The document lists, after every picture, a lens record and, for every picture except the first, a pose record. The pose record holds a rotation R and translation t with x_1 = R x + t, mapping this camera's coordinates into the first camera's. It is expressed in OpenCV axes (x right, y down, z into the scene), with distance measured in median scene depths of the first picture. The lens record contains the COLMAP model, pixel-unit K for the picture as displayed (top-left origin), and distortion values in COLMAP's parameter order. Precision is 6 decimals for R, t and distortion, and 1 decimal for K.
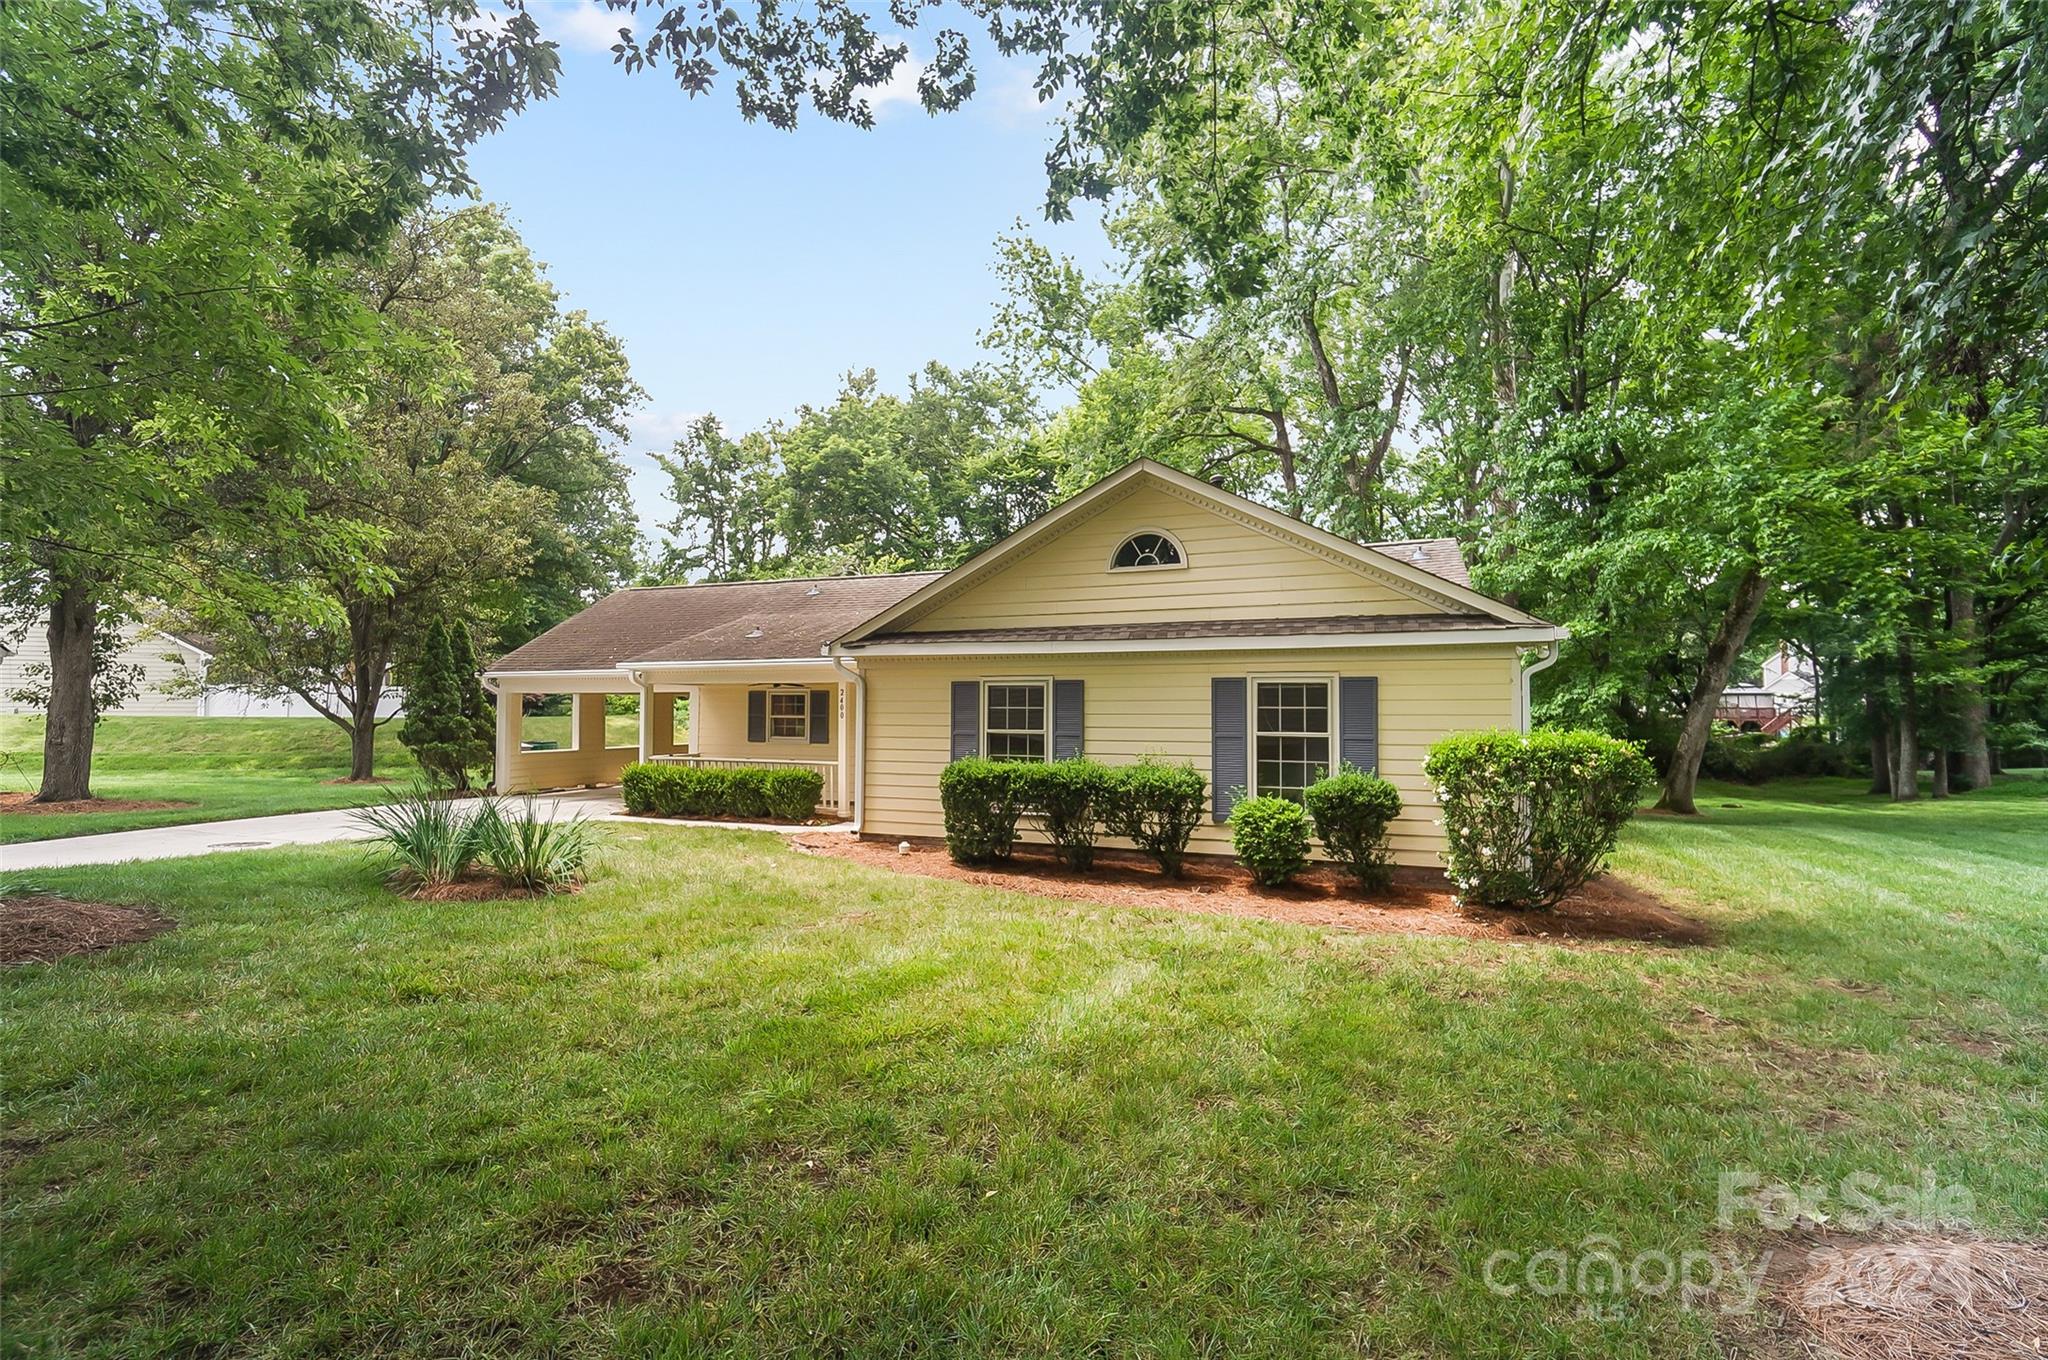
lens RADIAL K [[882.7, 0, 1012.1], [0, 882.7, 676.9], [0, 0, 1]] dist [-0.003413, -0.000900]
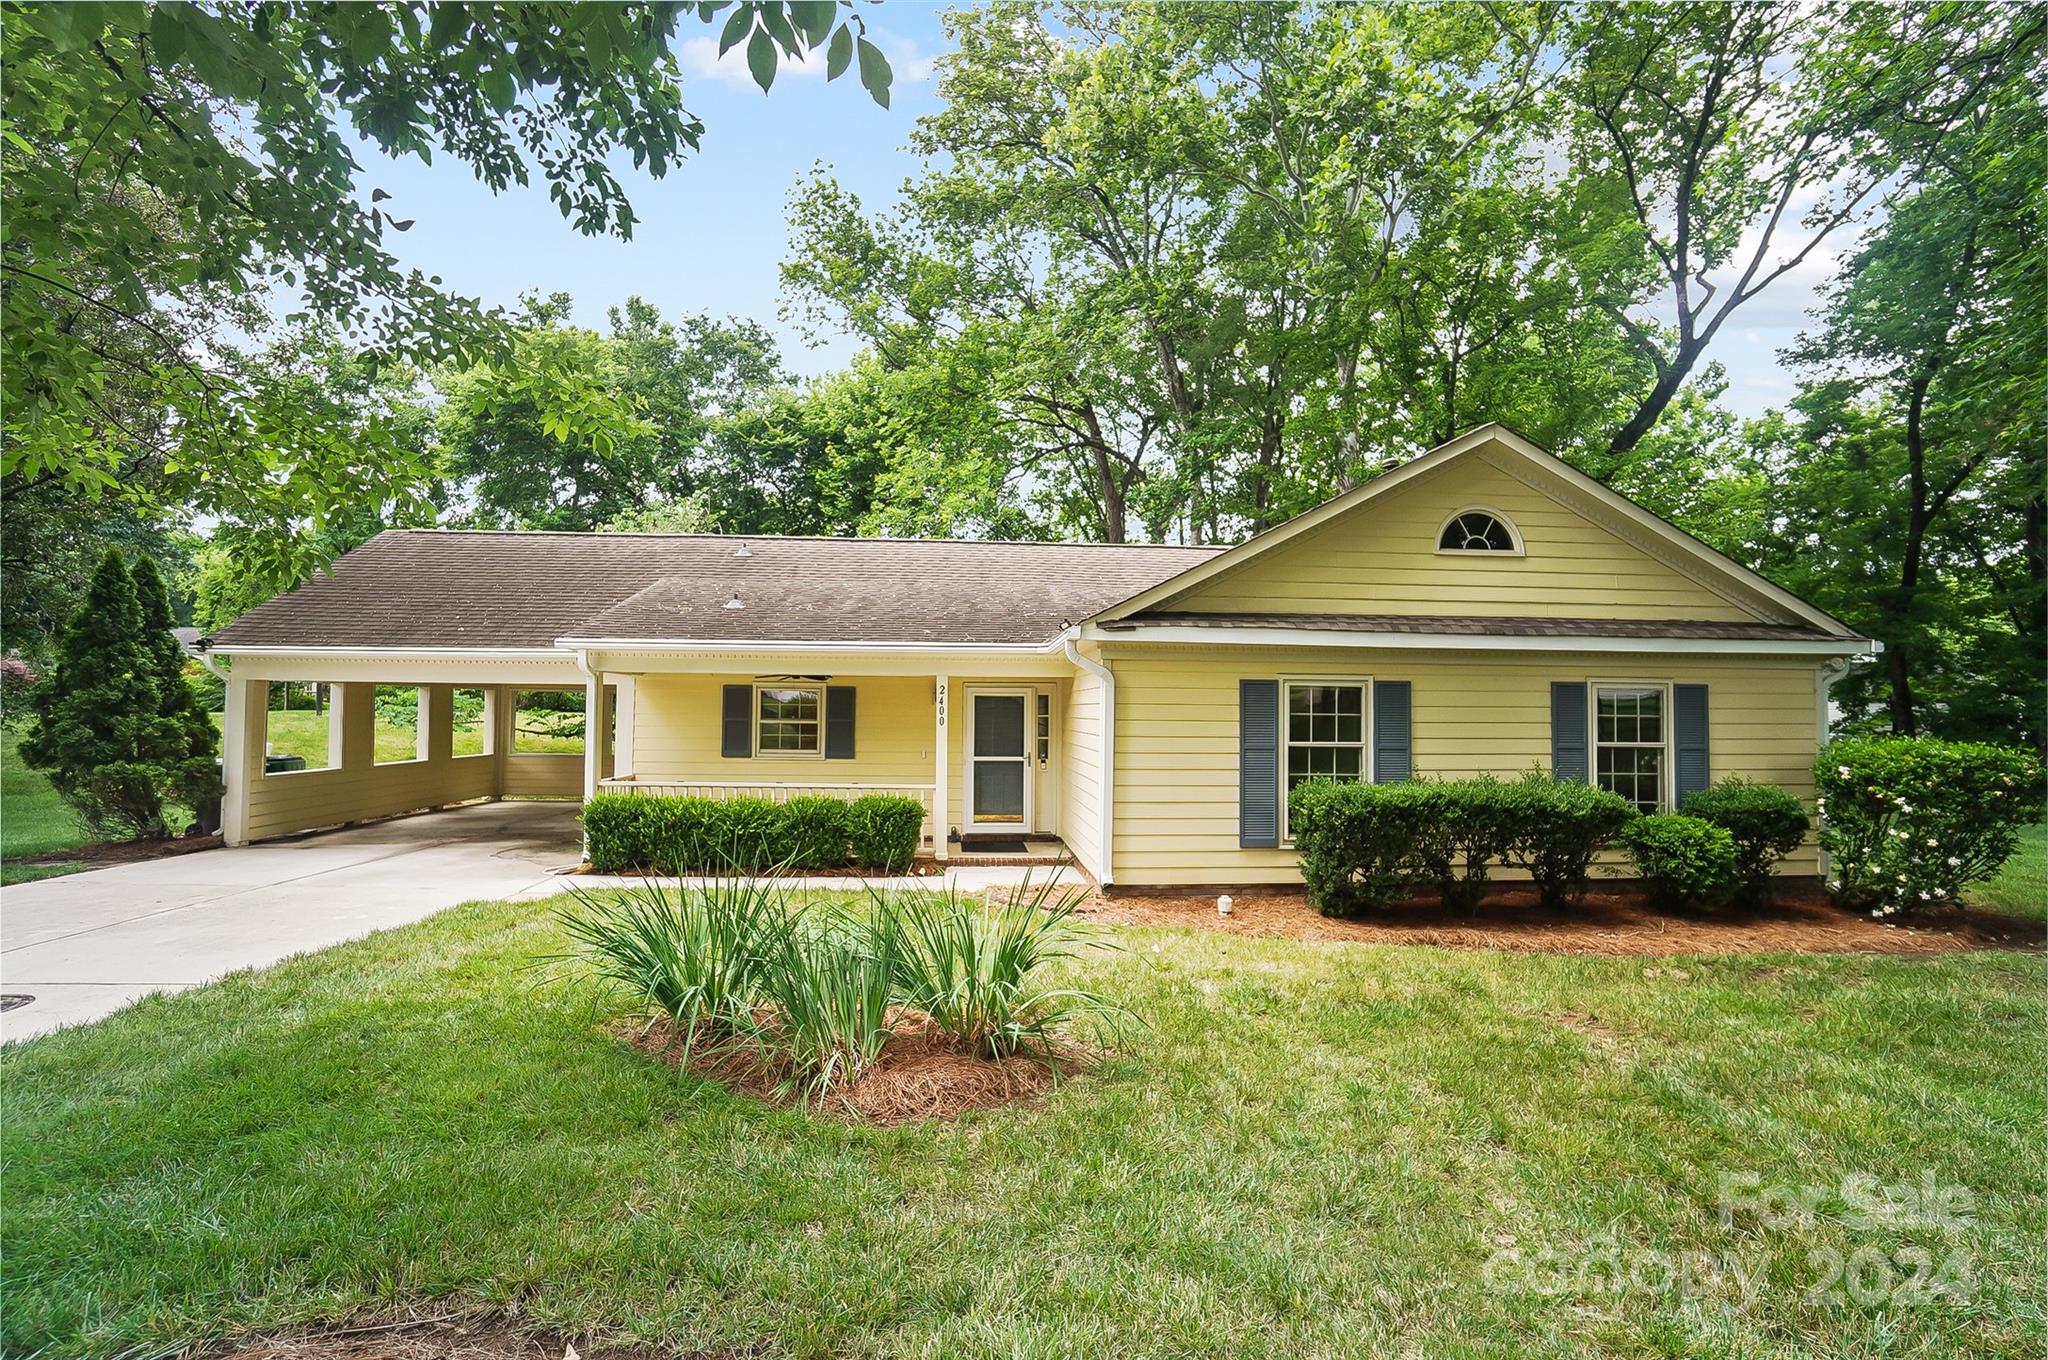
lens RADIAL K [[931.0, 0, 1023.0], [0, 931.0, 631.4], [0, 0, 1]] dist [-0.050329, -0.000099]
pose [[0.910876, 0.046679, 0.410031, -0.588023], [-0.025505, 0.998050, -0.056963, 0.015000], [-0.411891, 0.041428, 0.910291, 0.352828]]
